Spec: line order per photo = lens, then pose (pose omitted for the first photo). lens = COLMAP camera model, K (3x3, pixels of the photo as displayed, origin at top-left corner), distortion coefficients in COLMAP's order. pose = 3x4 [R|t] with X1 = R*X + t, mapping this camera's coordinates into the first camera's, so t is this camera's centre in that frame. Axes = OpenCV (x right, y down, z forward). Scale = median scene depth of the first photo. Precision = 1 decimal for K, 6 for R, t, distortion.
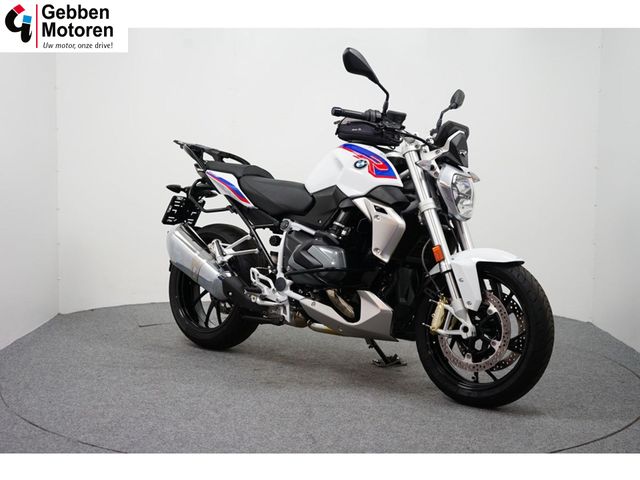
lens RADIAL K [[952.7, 0, 320.0], [0, 952.7, 240.0], [0, 0, 1]] dist [-0.002170, -0.003721]
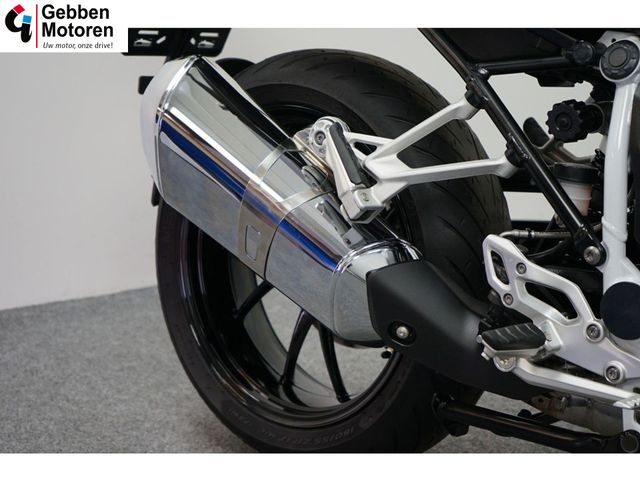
lens RADIAL K [[1299.4, 0, 320.0], [0, 1299.4, 240.0], [0, 0, 1]] dist [-0.014648, -0.089715]
pose [[0.998882, -0.044271, -0.016572, -0.109002], [0.046527, 0.982723, 0.179139, -0.032900], [0.008355, -0.179710, 0.983684, 0.649987]]
